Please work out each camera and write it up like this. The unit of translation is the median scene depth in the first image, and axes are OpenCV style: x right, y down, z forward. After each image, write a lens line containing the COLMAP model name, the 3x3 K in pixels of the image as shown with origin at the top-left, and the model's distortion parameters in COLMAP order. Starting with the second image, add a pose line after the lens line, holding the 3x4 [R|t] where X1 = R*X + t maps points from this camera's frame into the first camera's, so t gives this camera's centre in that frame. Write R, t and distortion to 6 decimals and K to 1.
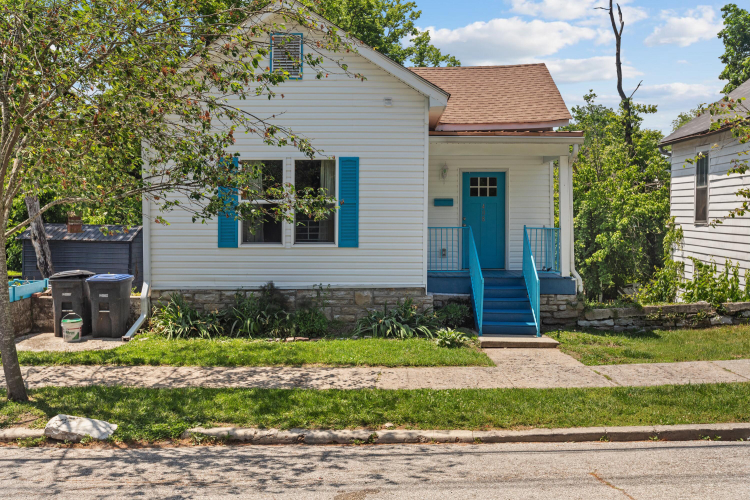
lens RADIAL K [[701.1, 0, 374.9], [0, 701.1, 249.3], [0, 0, 1]] dist [-0.000814, 0.000000]
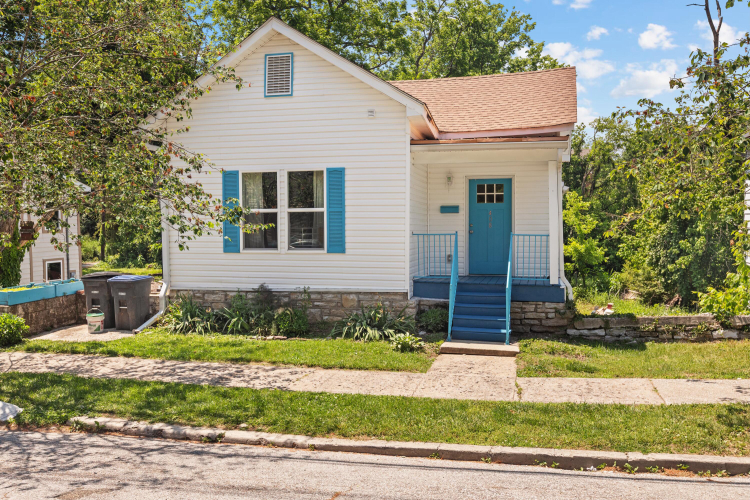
lens RADIAL K [[641.6, 0, 374.9], [0, 641.6, 265.5], [0, 0, 1]] dist [0.006152, 0.008687]
pose [[0.972507, 0.010989, -0.232615, 0.245711], [-0.005995, 0.999736, 0.022165, -0.005709], [0.232797, -0.020161, 0.972316, 0.069648]]
